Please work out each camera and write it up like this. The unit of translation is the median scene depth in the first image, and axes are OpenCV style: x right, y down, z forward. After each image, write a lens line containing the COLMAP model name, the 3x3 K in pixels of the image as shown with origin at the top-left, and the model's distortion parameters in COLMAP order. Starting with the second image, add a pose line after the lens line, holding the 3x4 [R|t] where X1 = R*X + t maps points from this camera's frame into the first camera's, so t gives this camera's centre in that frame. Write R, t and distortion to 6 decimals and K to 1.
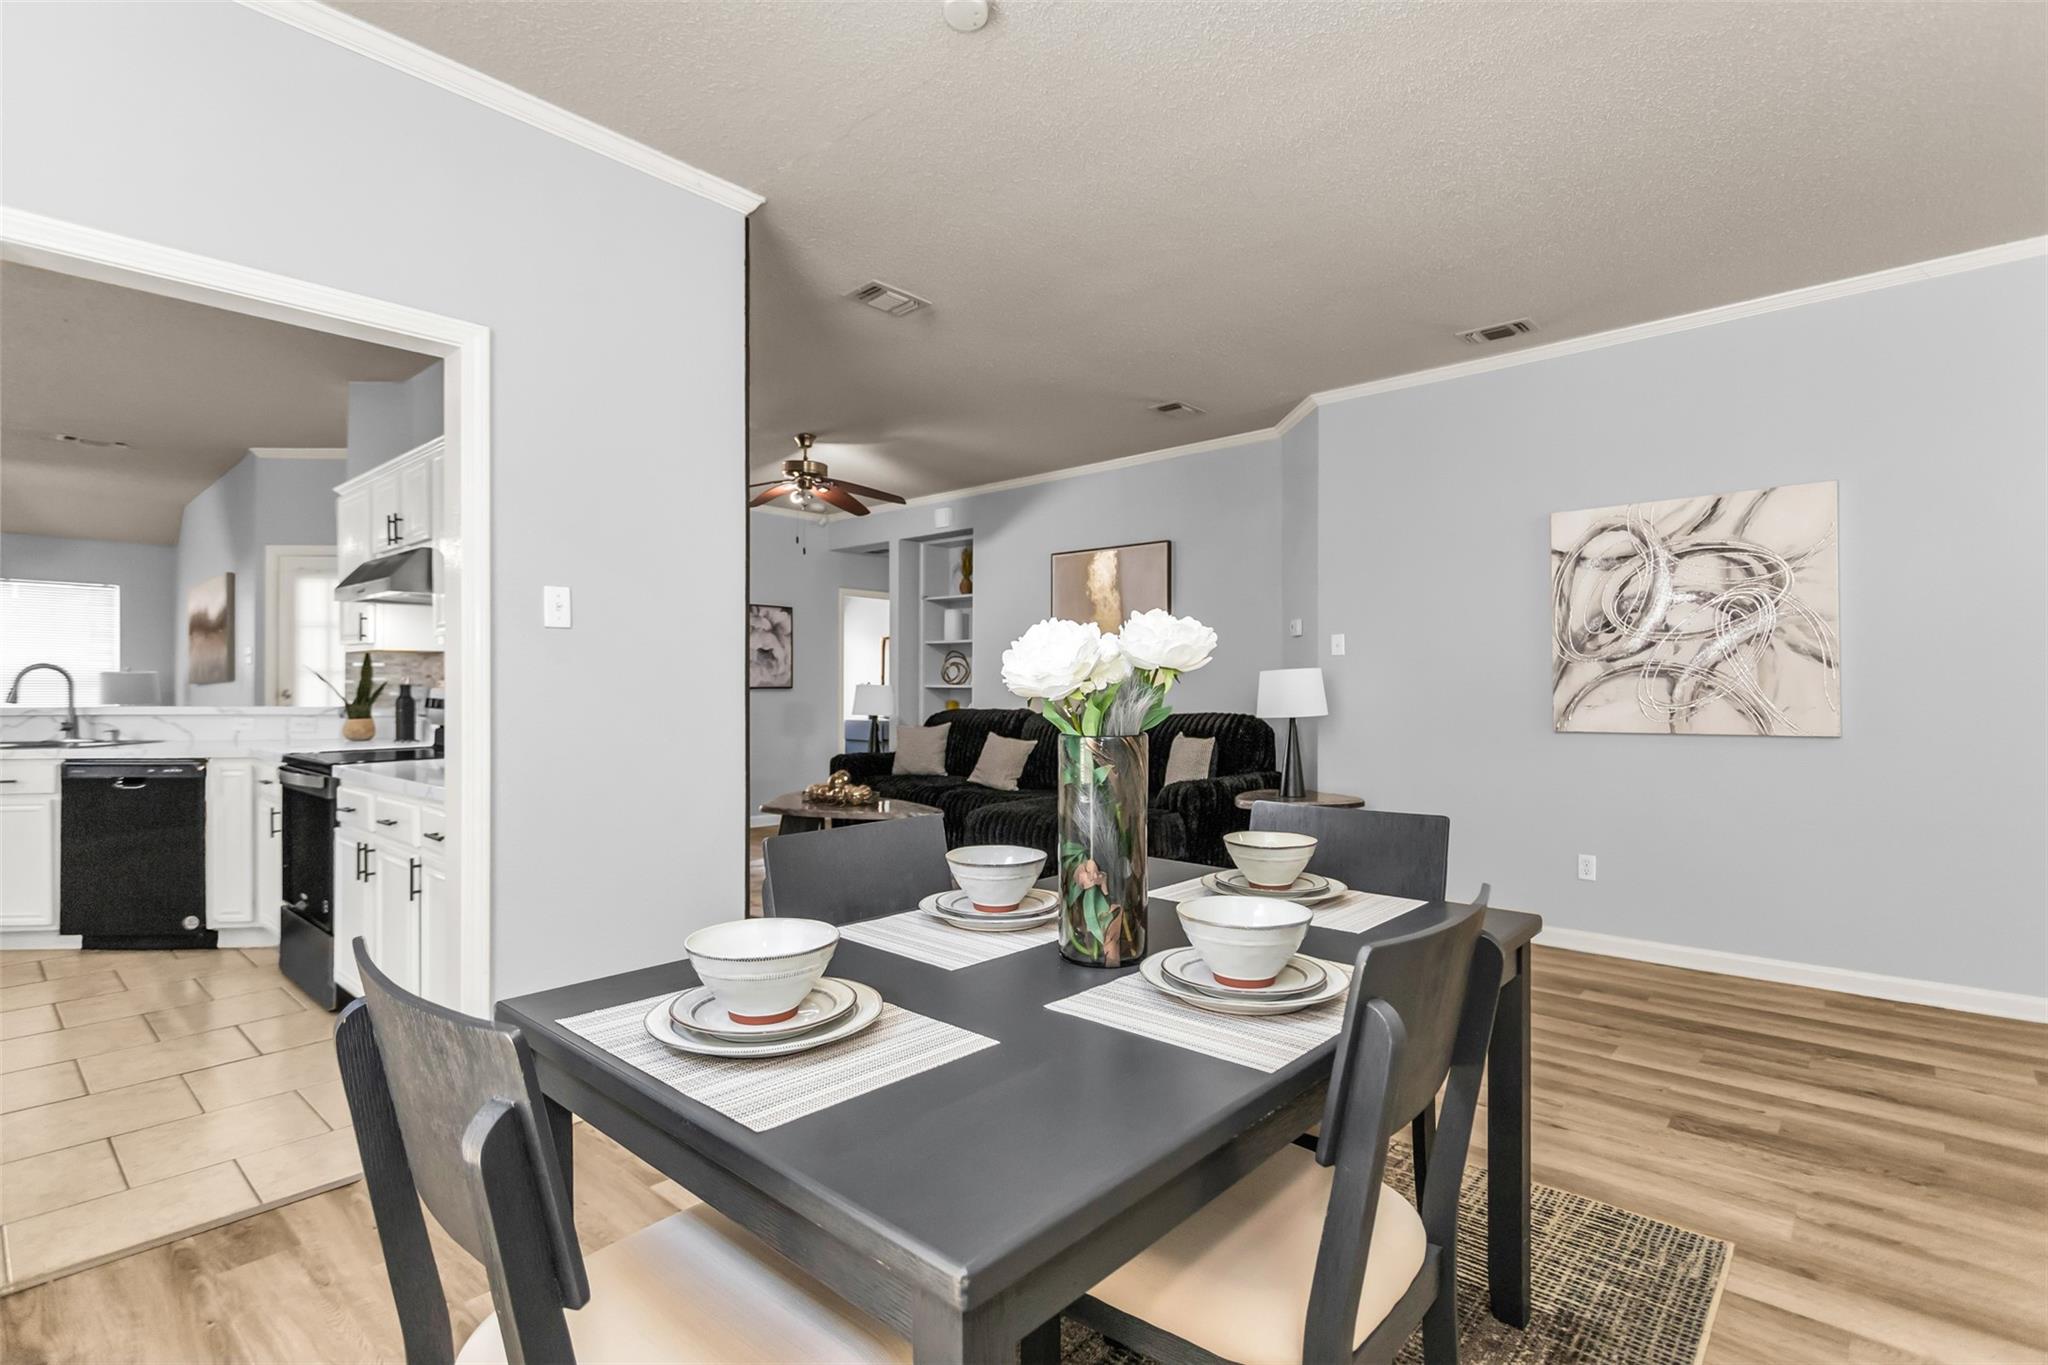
lens RADIAL K [[980.7, 0, 1030.8], [0, 980.7, 670.4], [0, 0, 1]] dist [0.001164, 0.002487]
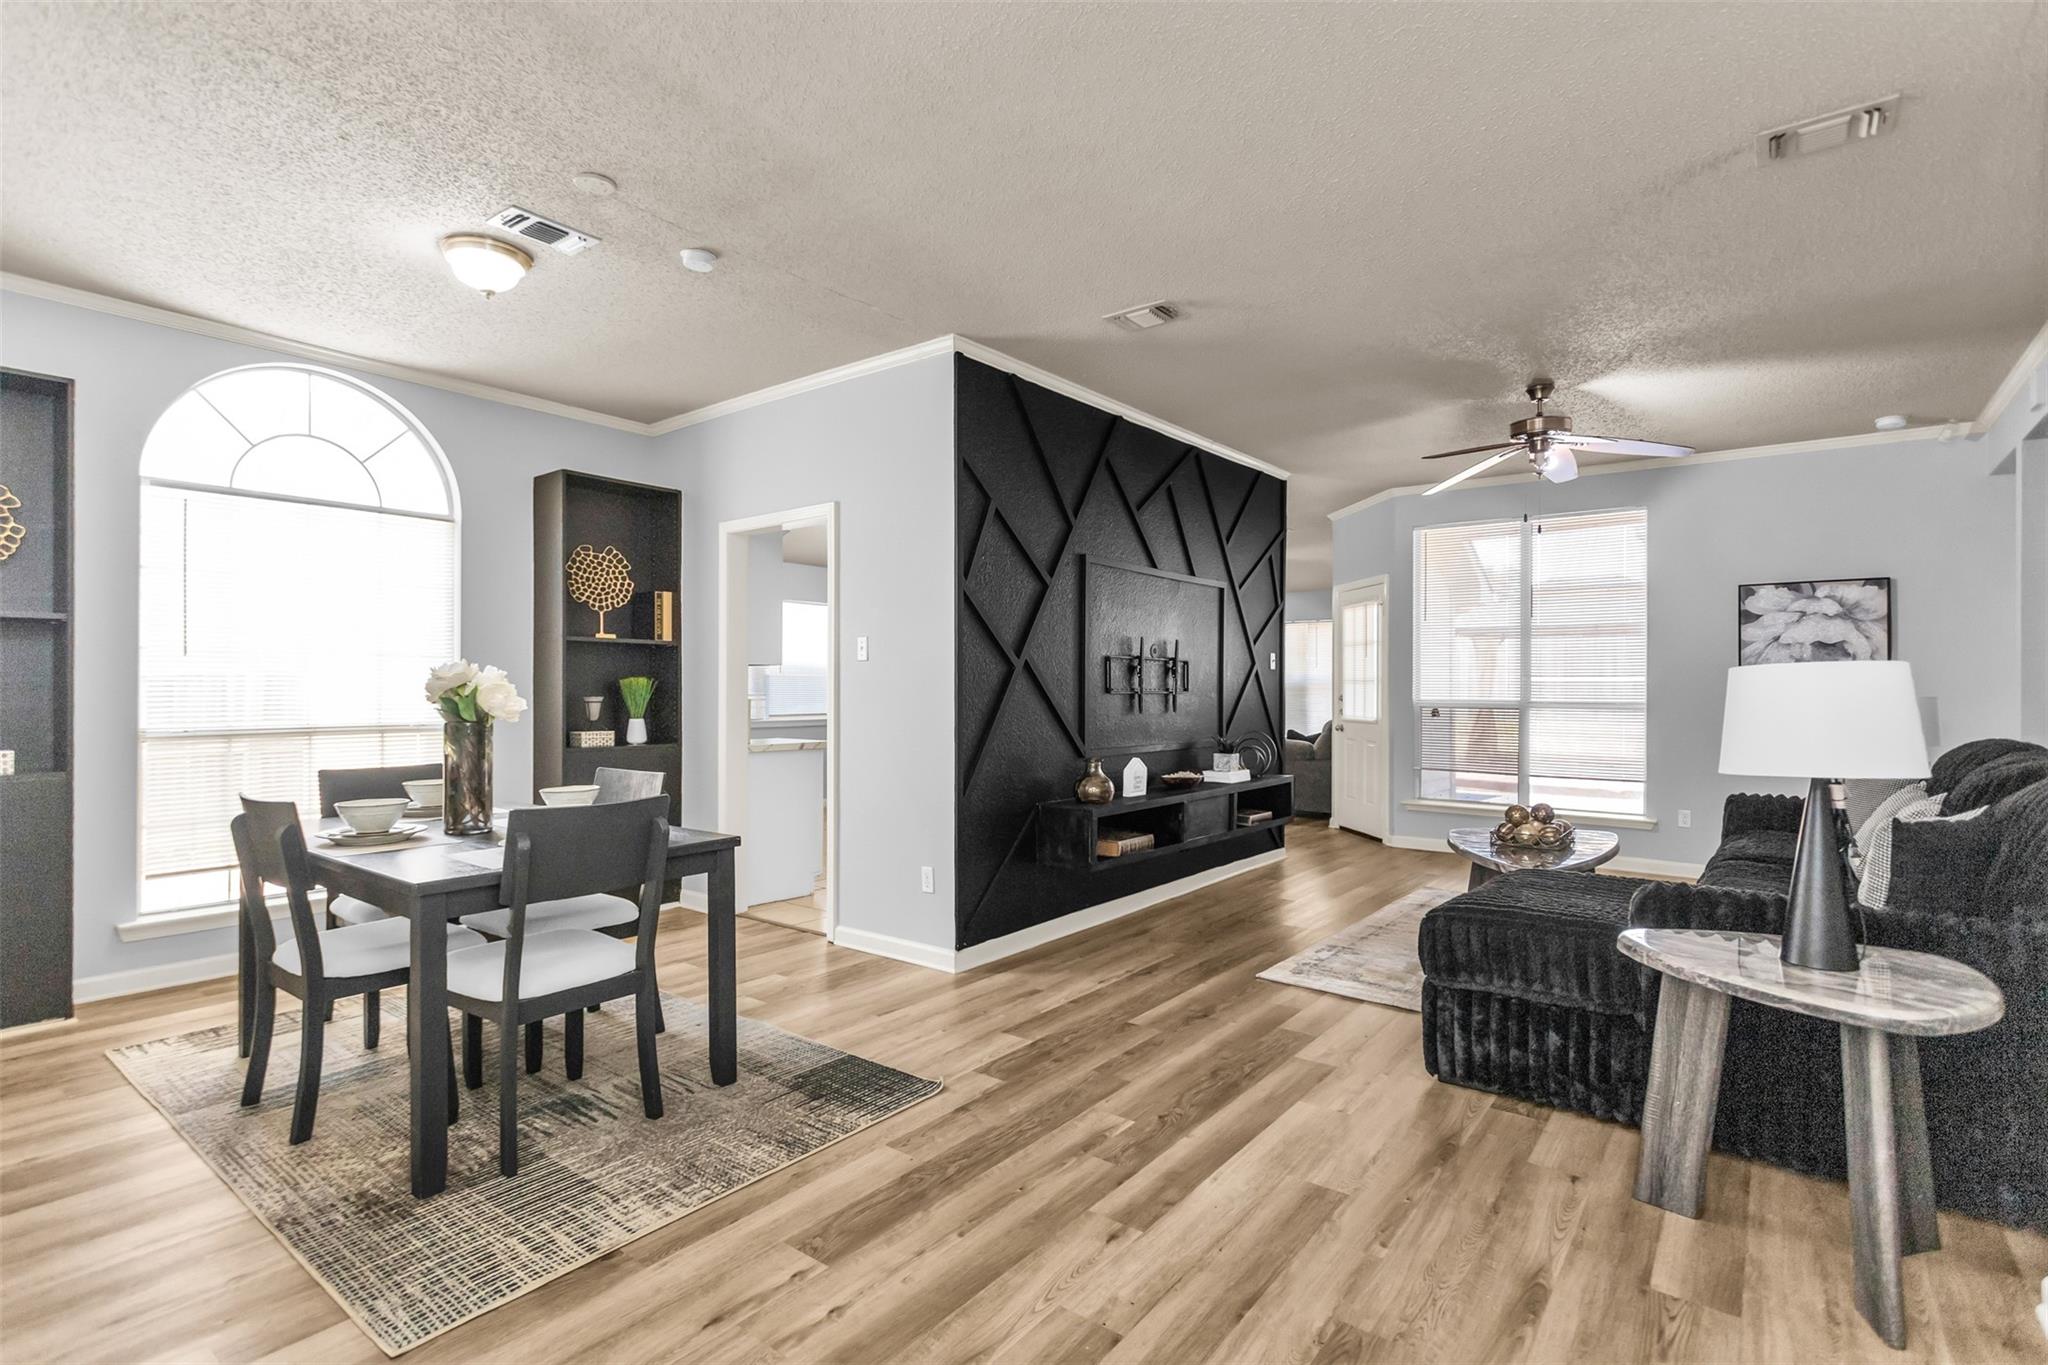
lens RADIAL K [[980.7, 0, 1018.1], [0, 980.7, 683.3], [0, 0, 1]] dist [0.001164, 0.002487]
pose [[0.060008, -0.003516, -0.998192, 0.497983], [0.014641, 0.999889, -0.002641, 0.001730], [0.998091, -0.014456, 0.060053, 0.465667]]
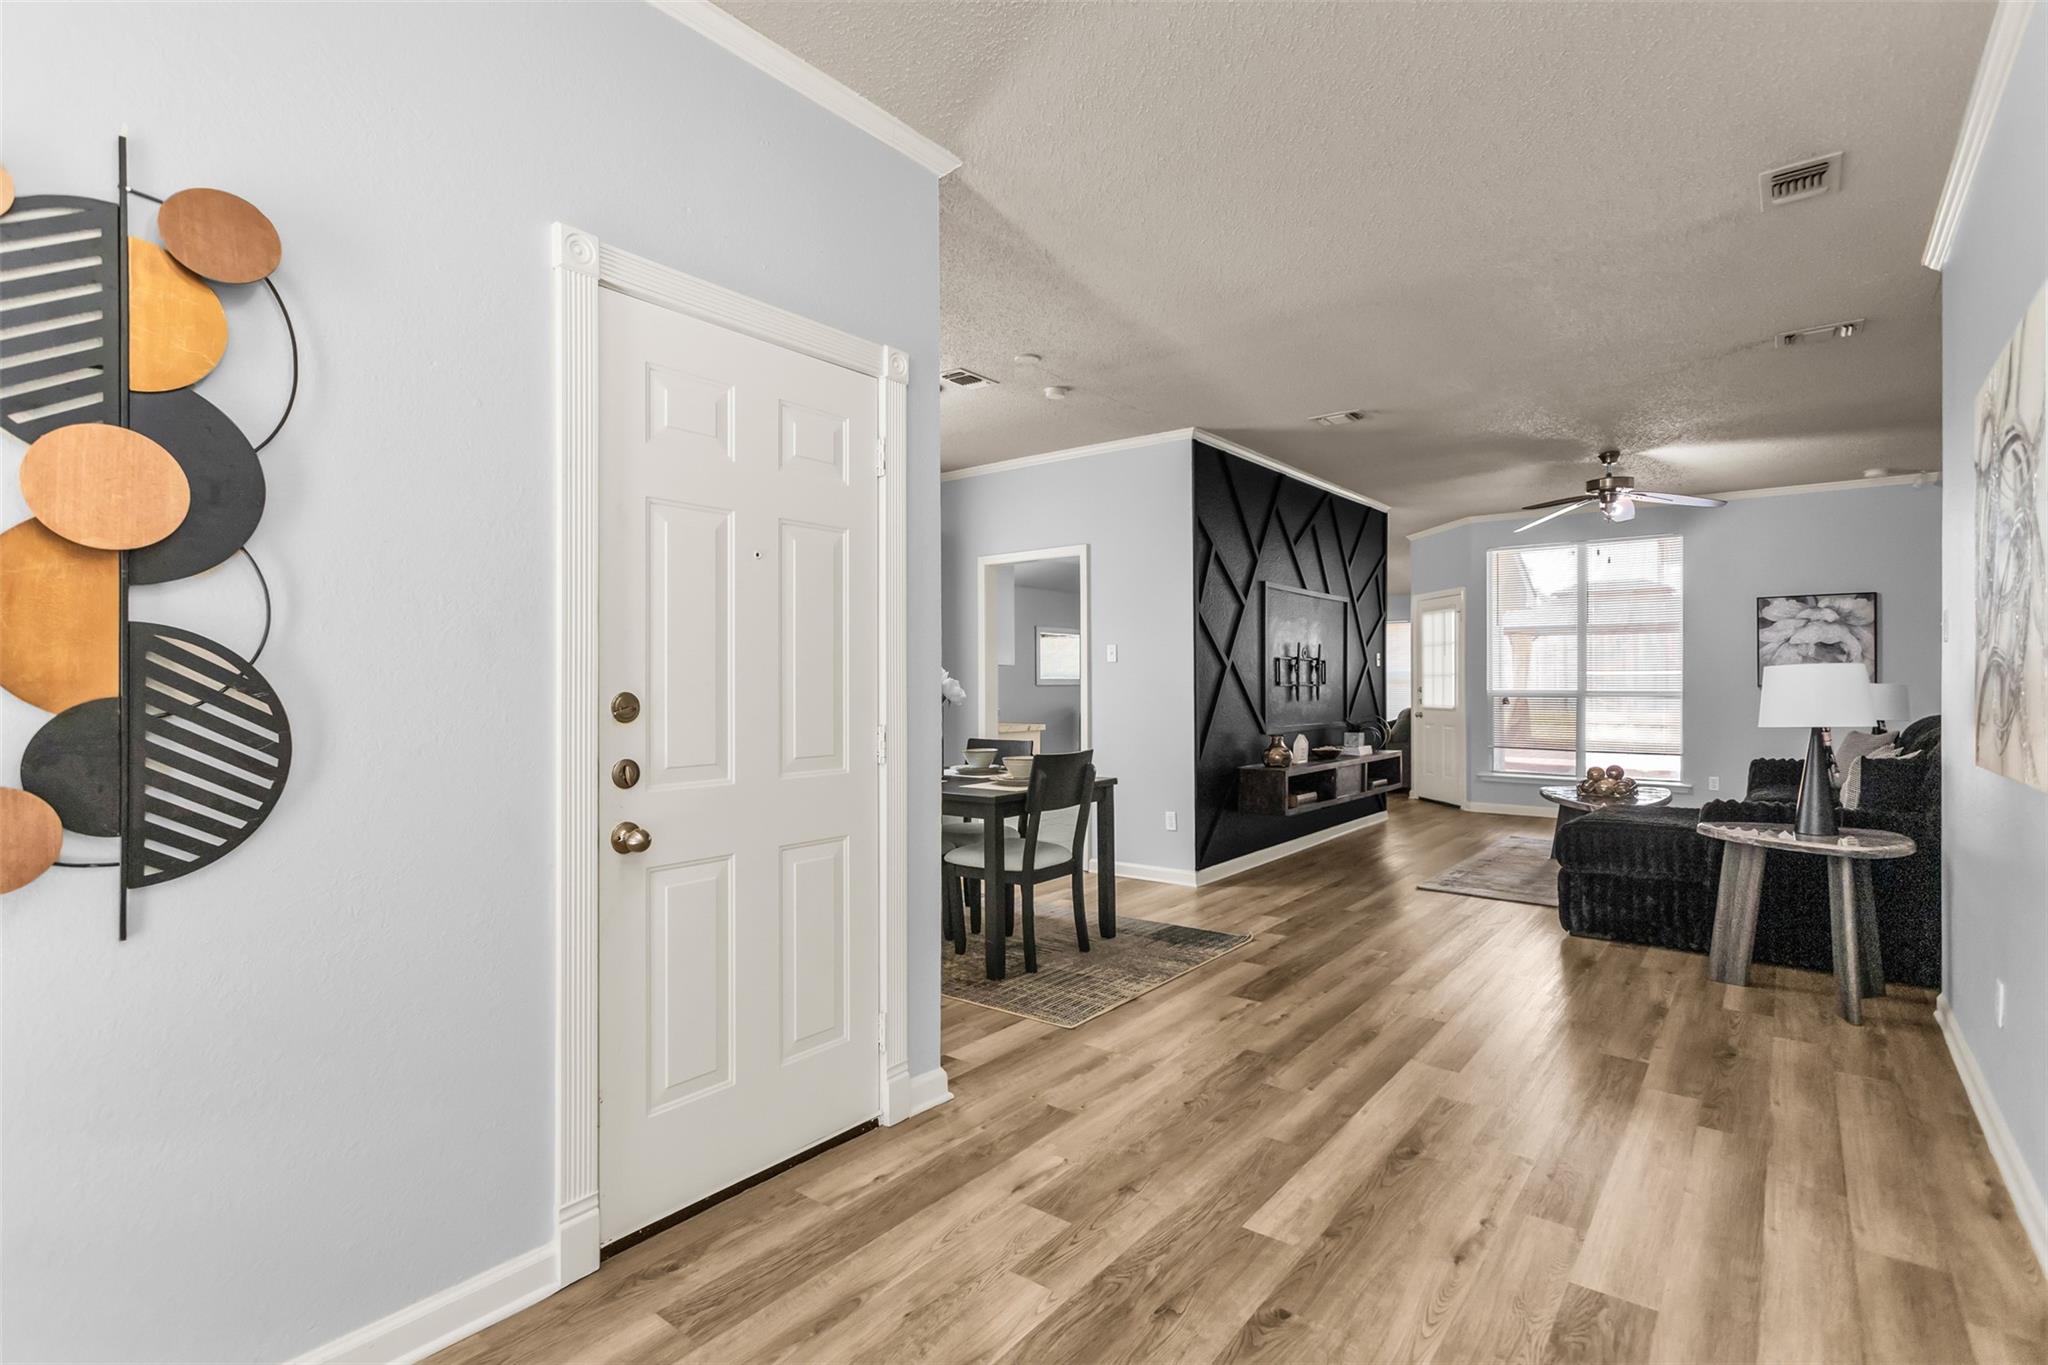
lens RADIAL K [[980.7, 0, 1017.1], [0, 980.7, 682.3], [0, 0, 1]] dist [0.001164, 0.002487]
pose [[0.055055, -0.001126, -0.998483, 0.731236], [0.019994, 0.999800, -0.000025, -0.000299], [0.998283, -0.019962, 0.055066, 0.257106]]
